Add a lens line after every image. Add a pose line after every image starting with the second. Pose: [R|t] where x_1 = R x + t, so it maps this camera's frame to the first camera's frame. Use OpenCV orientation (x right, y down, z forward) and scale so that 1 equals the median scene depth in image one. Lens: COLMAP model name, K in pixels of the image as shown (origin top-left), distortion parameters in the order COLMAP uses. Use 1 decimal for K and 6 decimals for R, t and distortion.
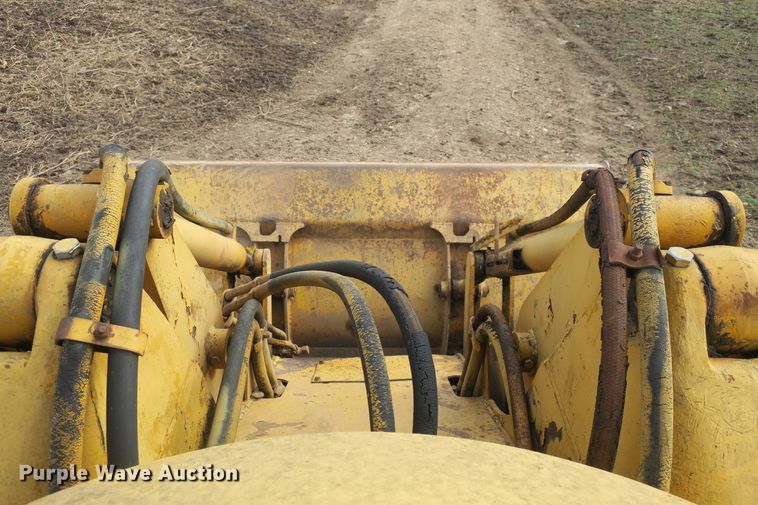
lens RADIAL K [[594.5, 0, 379.0], [0, 594.5, 252.5], [0, 0, 1]] dist [-0.008745, 0.006962]
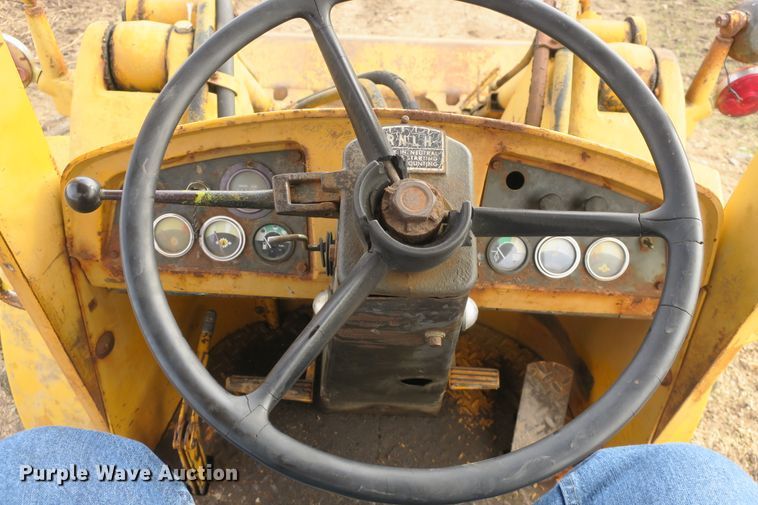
lens RADIAL K [[594.5, 0, 379.0], [0, 594.5, 252.5], [0, 0, 1]] dist [-0.008745, 0.006962]
pose [[0.999680, 0.022372, 0.011795, -0.007862], [-0.023862, 0.988891, 0.146716, 0.083593], [-0.008381, -0.146951, 0.989108, -0.149819]]
